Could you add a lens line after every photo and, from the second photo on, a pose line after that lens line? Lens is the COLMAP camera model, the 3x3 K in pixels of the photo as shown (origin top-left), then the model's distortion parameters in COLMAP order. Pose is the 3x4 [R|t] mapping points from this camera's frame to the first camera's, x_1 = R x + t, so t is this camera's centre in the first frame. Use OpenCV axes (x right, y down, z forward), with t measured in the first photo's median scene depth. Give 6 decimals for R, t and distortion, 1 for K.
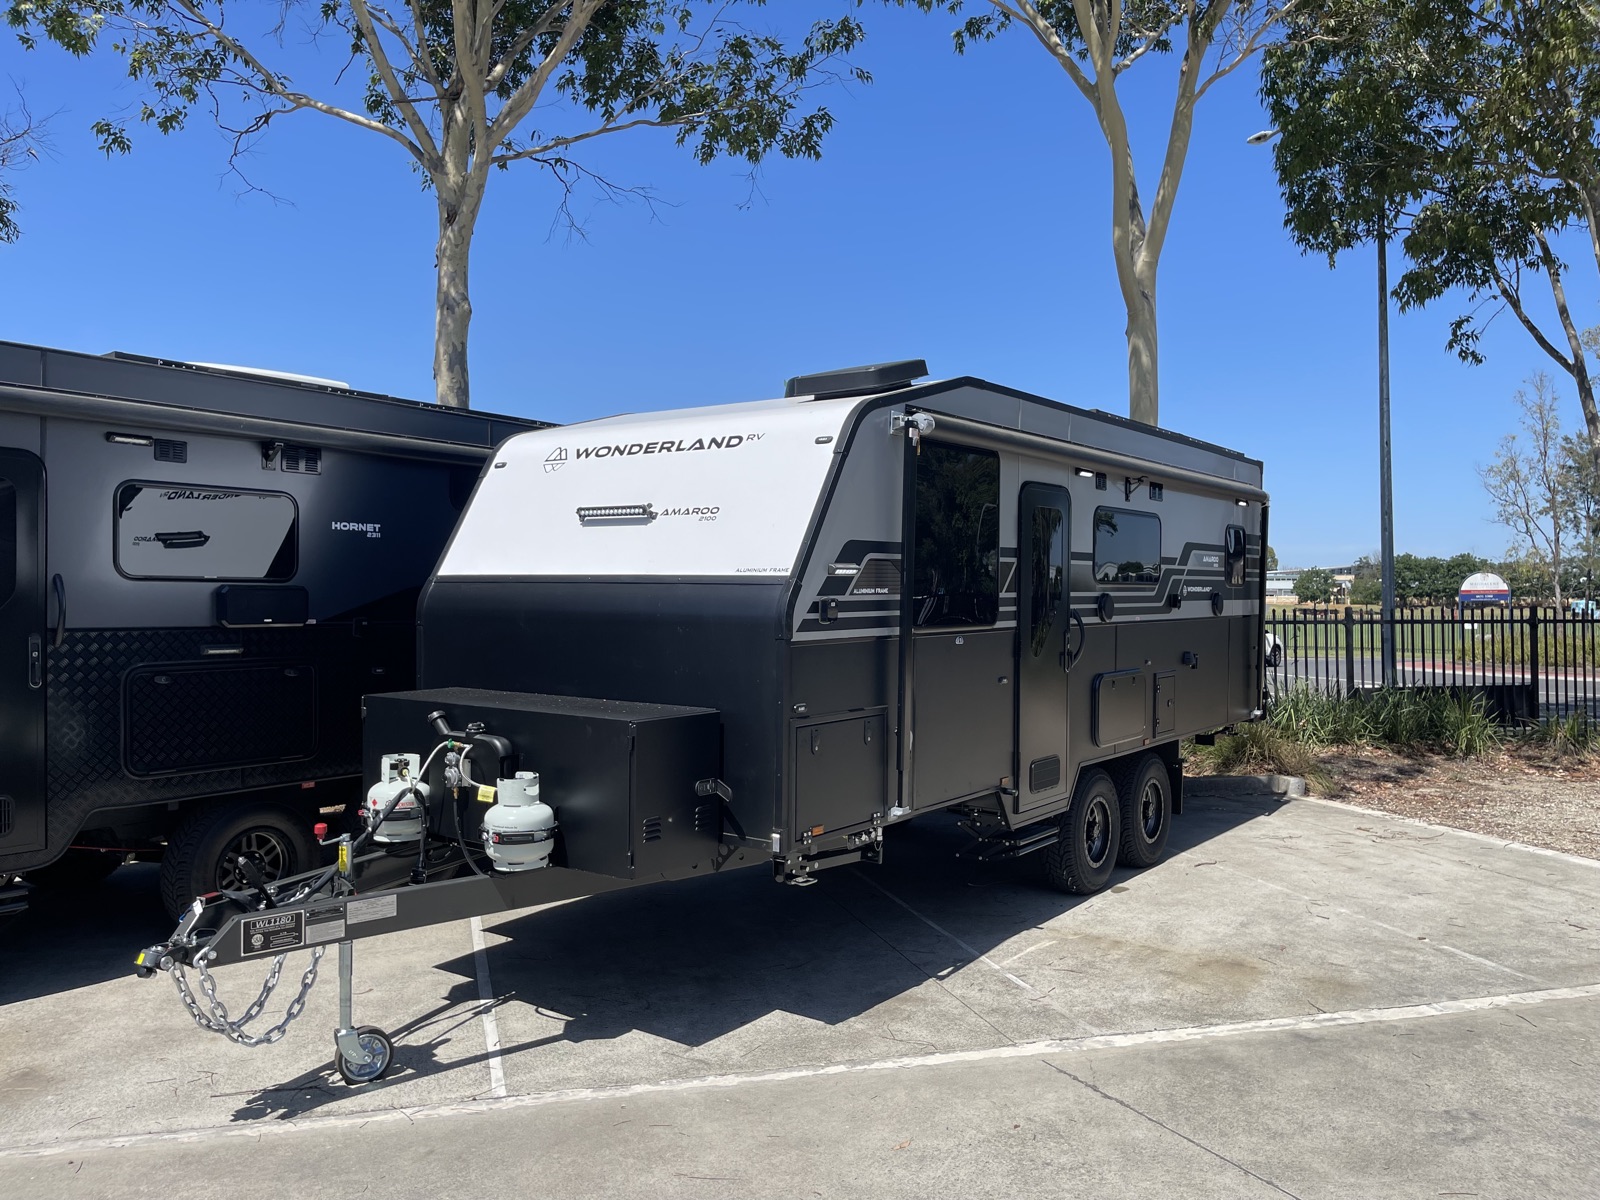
lens RADIAL K [[1200.3, 0, 800.0], [0, 1200.3, 600.0], [0, 0, 1]] dist [0.090690, -0.120191]
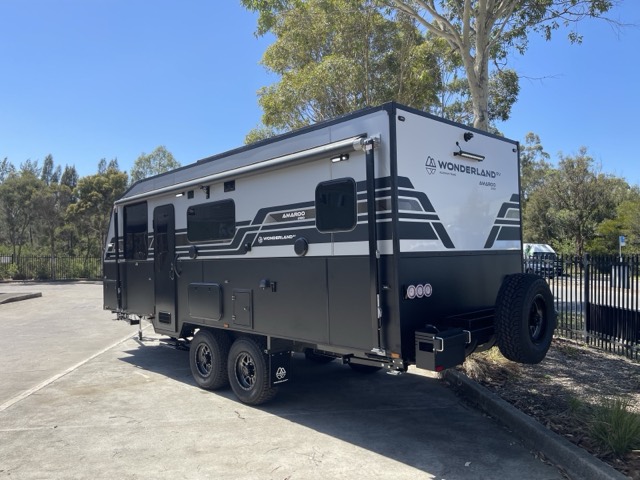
lens RADIAL K [[480.1, 0, 320.0], [0, 480.1, 240.0], [0, 0, 1]] dist [0.090690, -0.120191]
pose [[-0.176589, -0.032912, -0.983734, 1.400688], [0.013271, 0.999270, -0.035814, 0.023921], [0.984195, -0.019380, -0.176023, 1.814423]]
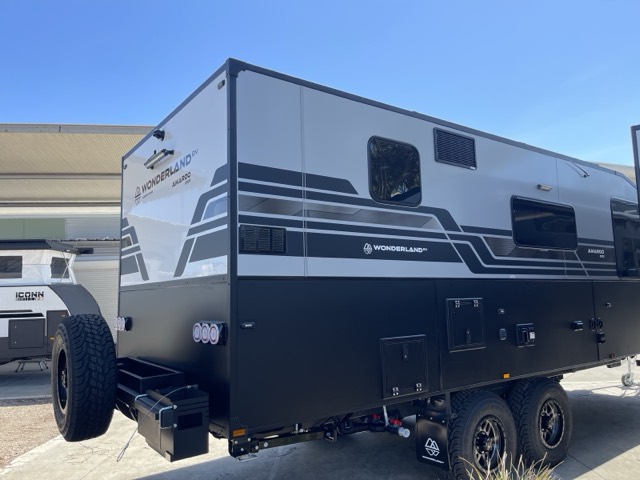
lens RADIAL K [[480.1, 0, 320.0], [0, 480.1, 240.0], [0, 0, 1]] dist [0.090690, -0.120191]
pose [[-0.952538, 0.049054, 0.300442, 0.103230], [0.015700, 0.993534, -0.112443, 0.035936], [-0.304015, -0.102389, -0.947149, 2.480973]]
